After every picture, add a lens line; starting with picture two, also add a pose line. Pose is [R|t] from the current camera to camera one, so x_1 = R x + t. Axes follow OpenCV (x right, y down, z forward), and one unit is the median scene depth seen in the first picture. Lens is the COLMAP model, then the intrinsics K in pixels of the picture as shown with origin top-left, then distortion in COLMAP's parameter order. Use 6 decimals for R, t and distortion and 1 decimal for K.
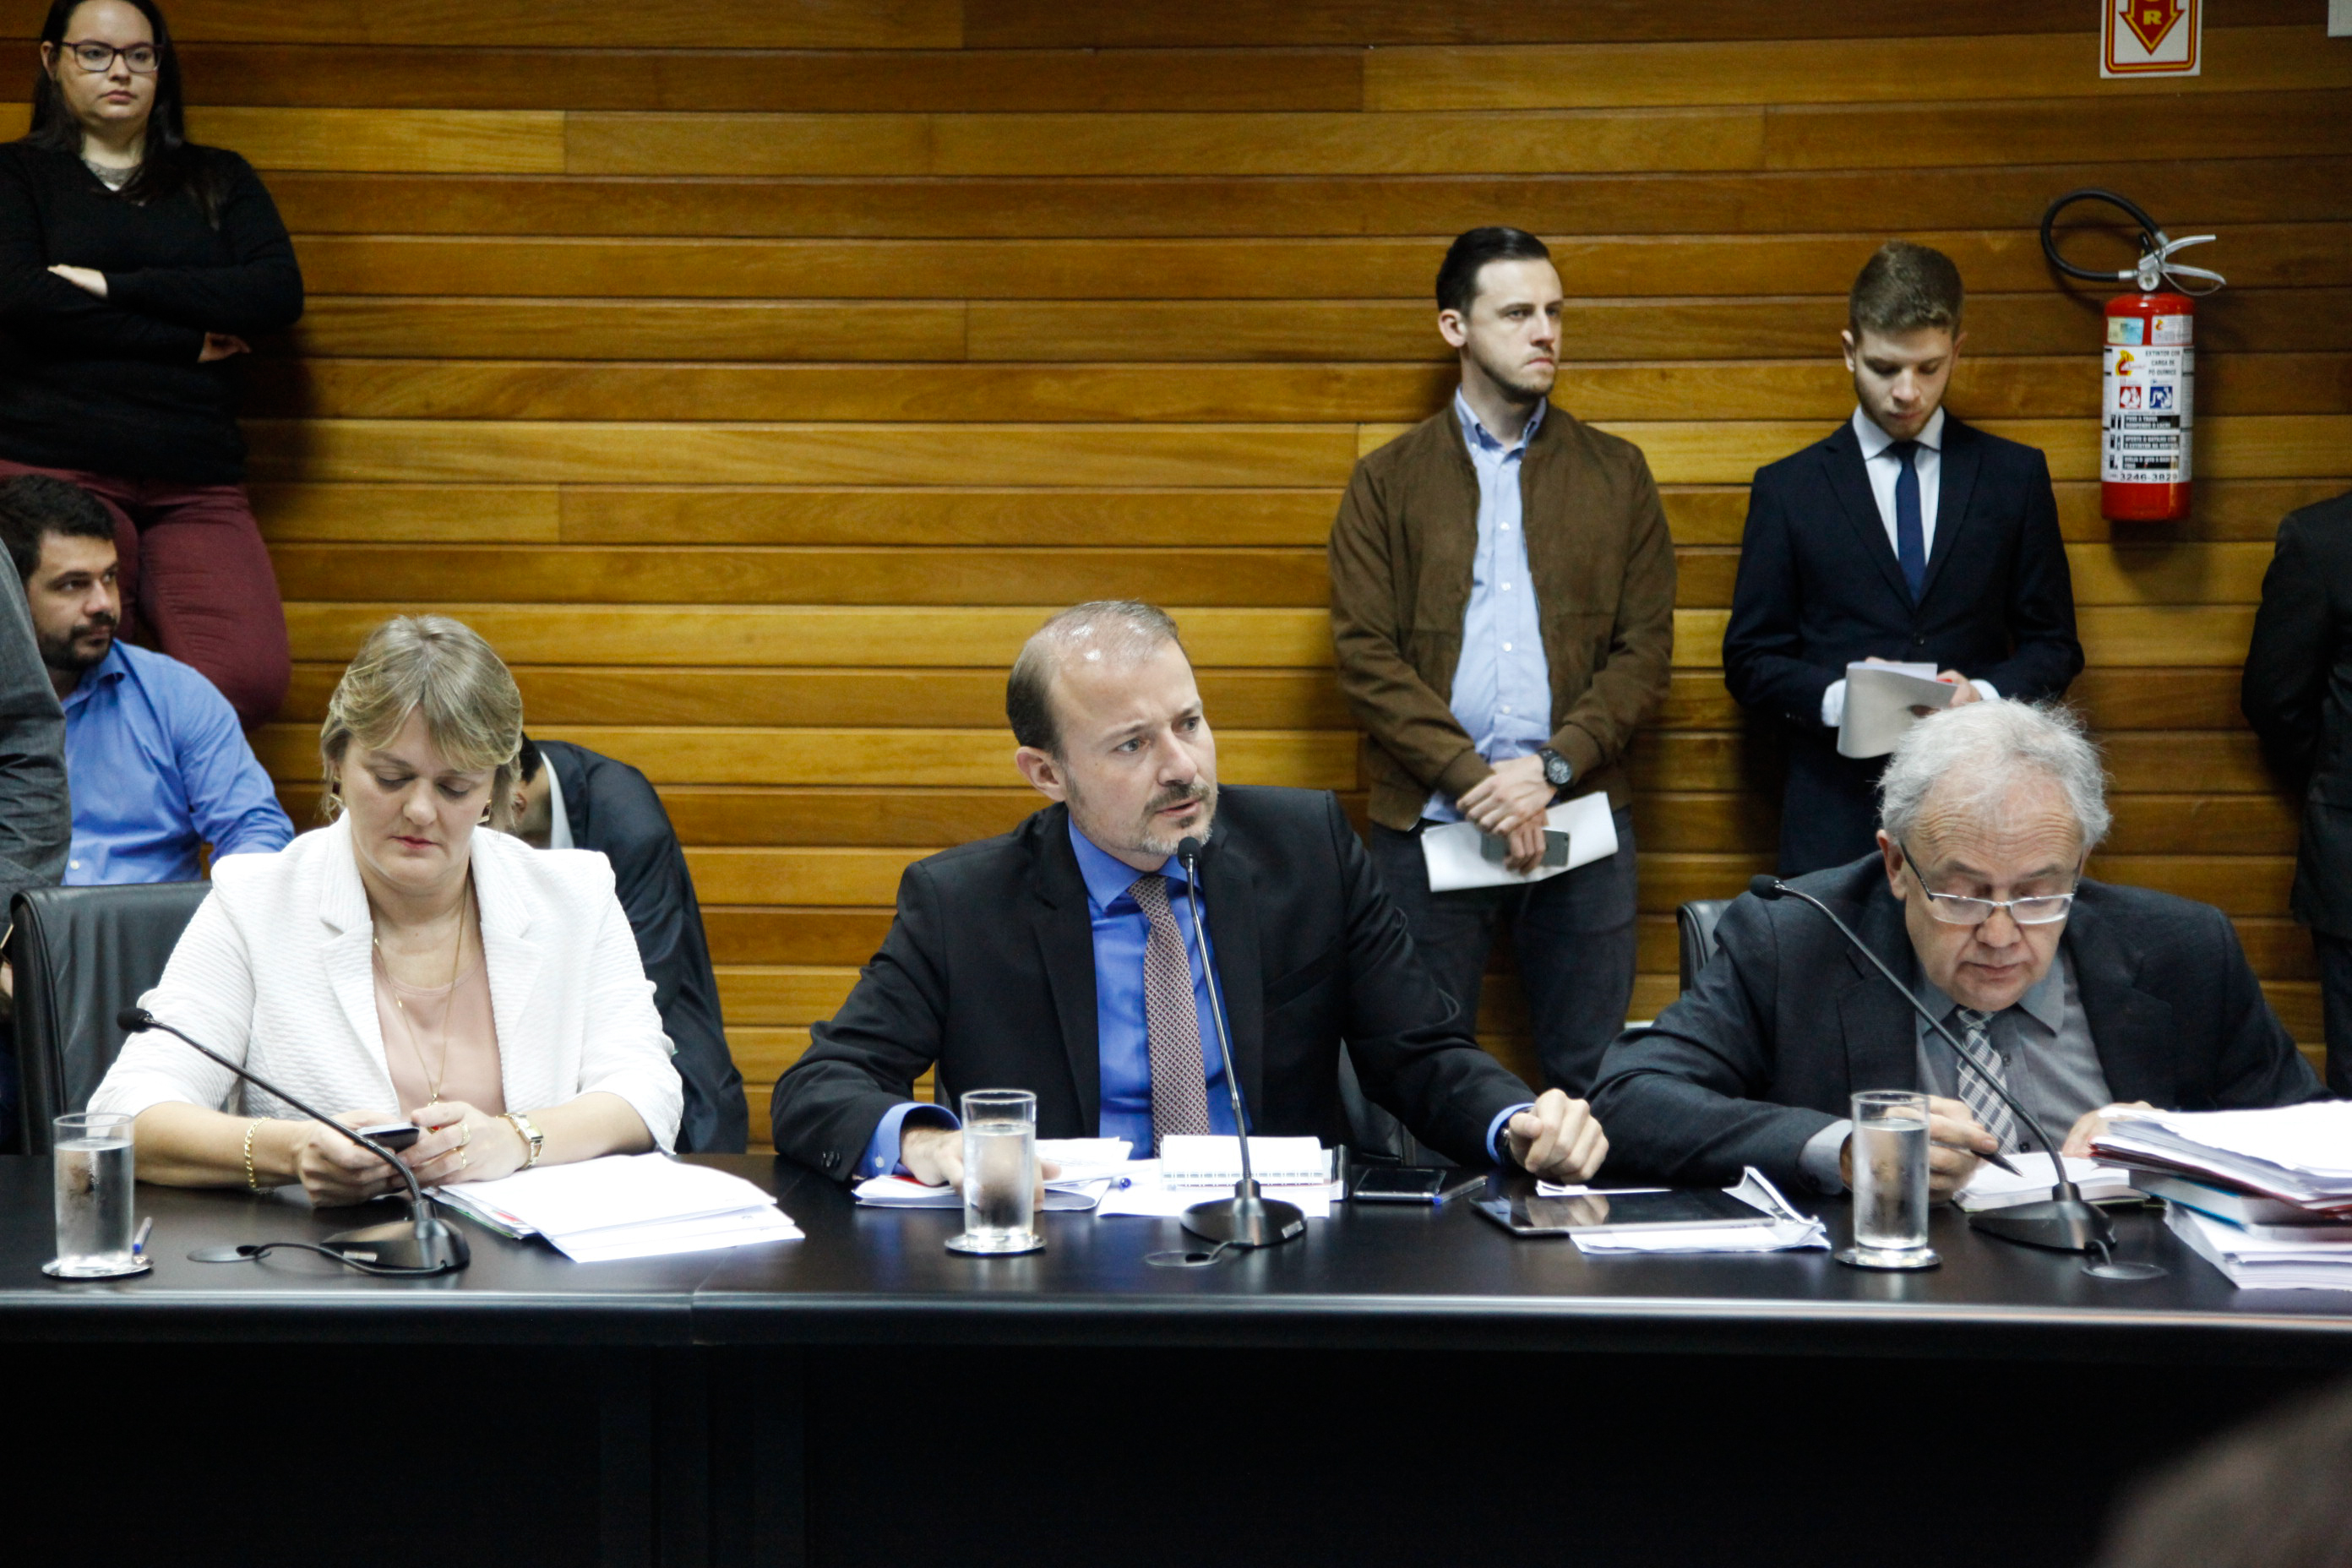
lens RADIAL K [[4489.6, 0, 1176.0], [0, 4489.6, 784.0], [0, 0, 1]] dist [0.321063, 0.174107]
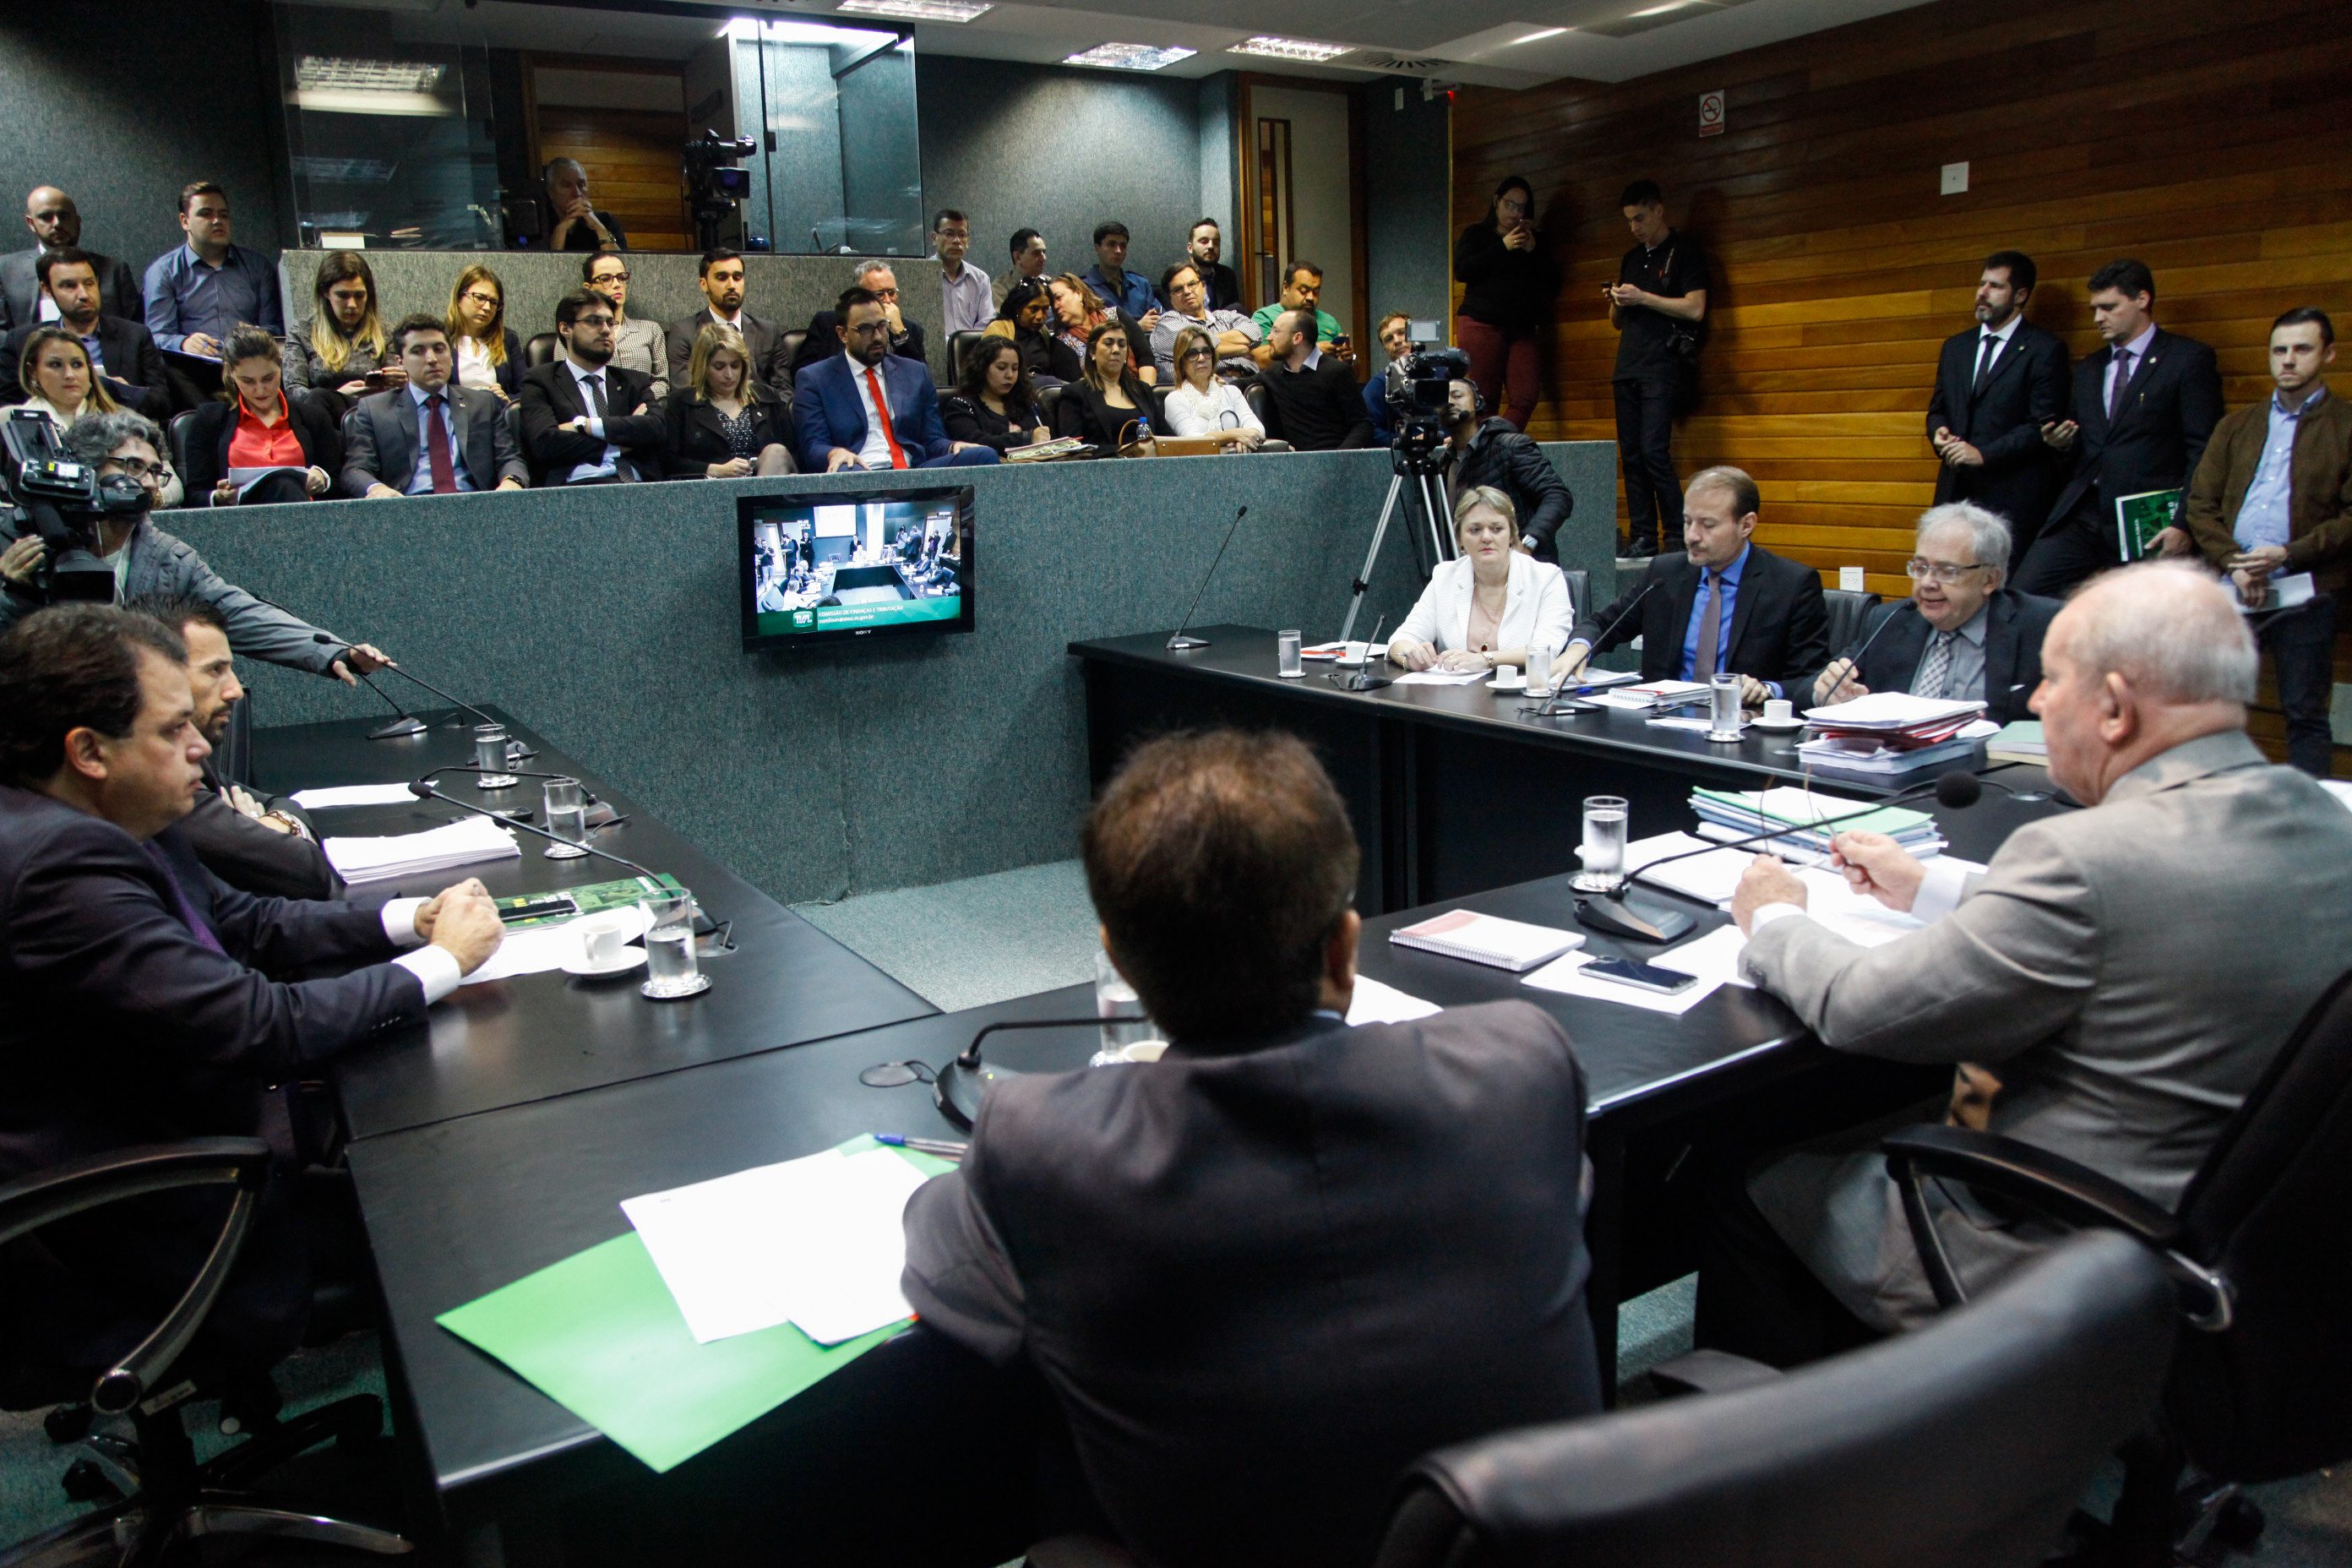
lens RADIAL K [[1663.8, 0, 1174.6], [0, 1663.8, 790.5], [0, 0, 1]] dist [-0.123048, 0.083554]
pose [[0.586568, 0.146487, -0.796542, 0.386902], [-0.026231, 0.986427, 0.162092, -0.005595], [0.809475, -0.074183, 0.582449, 0.103778]]
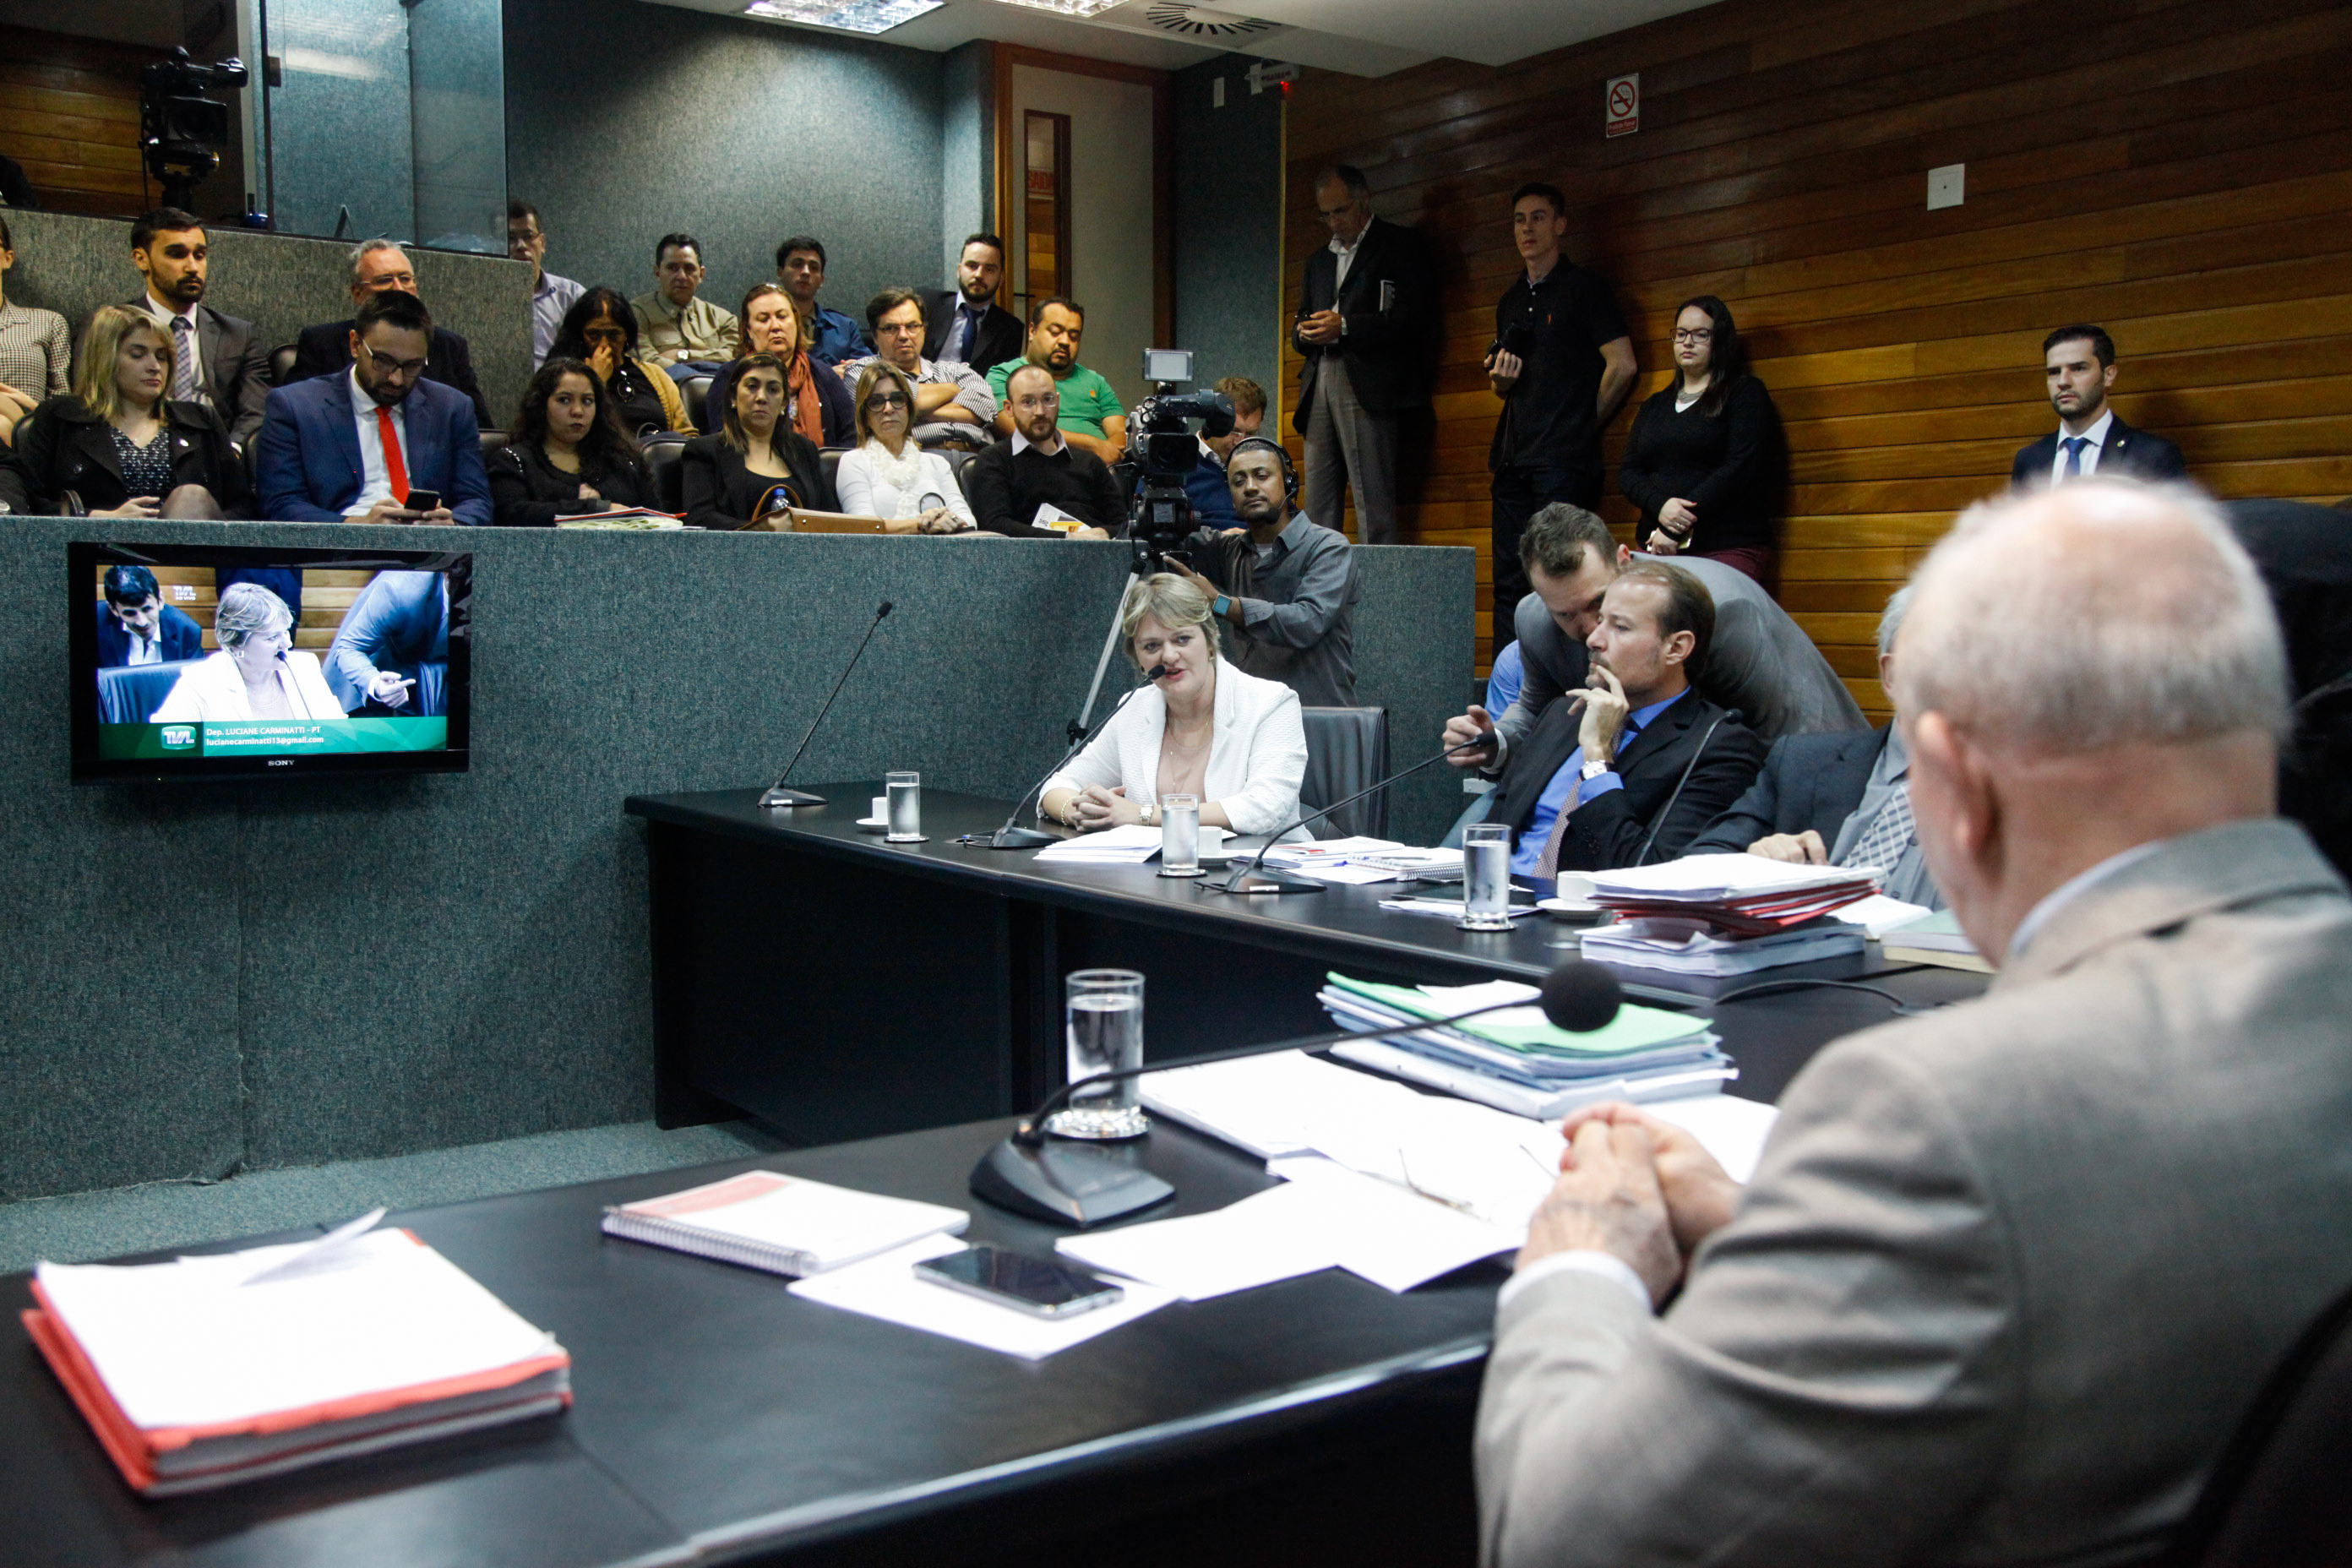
lens RADIAL K [[2206.6, 0, 1176.0], [0, 2206.6, 784.0], [0, 0, 1]] dist [-0.029331, 0.118069]
pose [[0.638458, 0.062319, -0.767130, 0.369090], [-0.059310, 0.997736, 0.031690, 0.018302], [0.767368, 0.025266, 0.640709, 0.214685]]
